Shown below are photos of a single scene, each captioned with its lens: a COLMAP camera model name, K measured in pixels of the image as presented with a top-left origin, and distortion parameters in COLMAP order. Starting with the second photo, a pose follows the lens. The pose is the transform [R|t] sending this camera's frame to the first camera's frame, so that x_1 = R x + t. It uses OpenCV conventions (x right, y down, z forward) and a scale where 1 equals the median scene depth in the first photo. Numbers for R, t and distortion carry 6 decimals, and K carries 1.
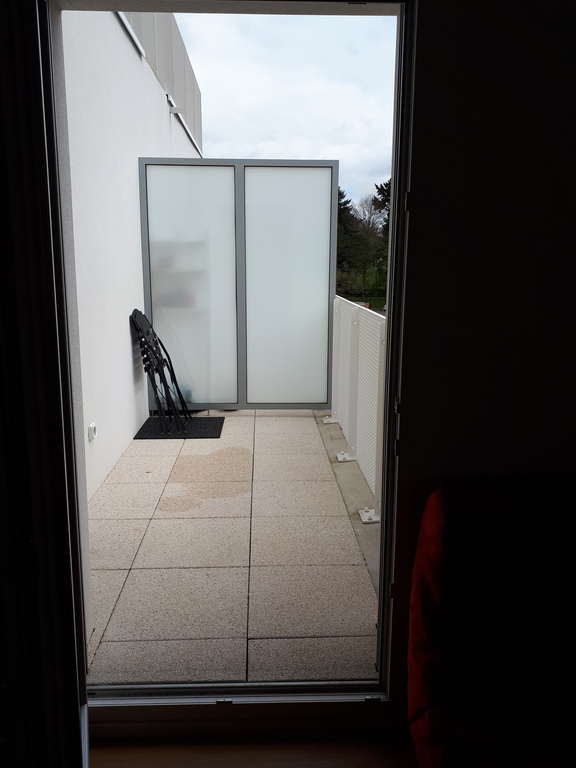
lens RADIAL K [[617.0, 0, 287.7], [0, 617.0, 382.8], [0, 0, 1]] dist [0.008017, 0.012316]
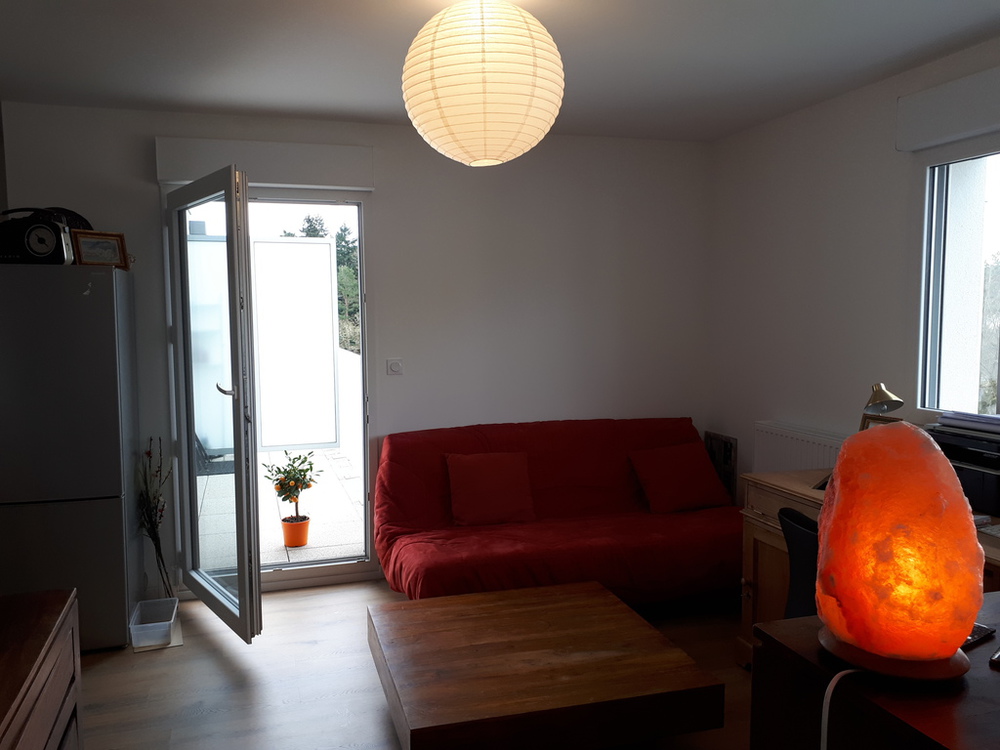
lens RADIAL K [[803.4, 0, 501.1], [0, 803.4, 384.9], [0, 0, 1]] dist [0.008017, 0.012316]
pose [[0.965445, -0.037522, 0.257891, -0.022282], [0.063731, 0.993527, -0.094031, 0.092113], [-0.252694, 0.107217, 0.961587, -0.539767]]
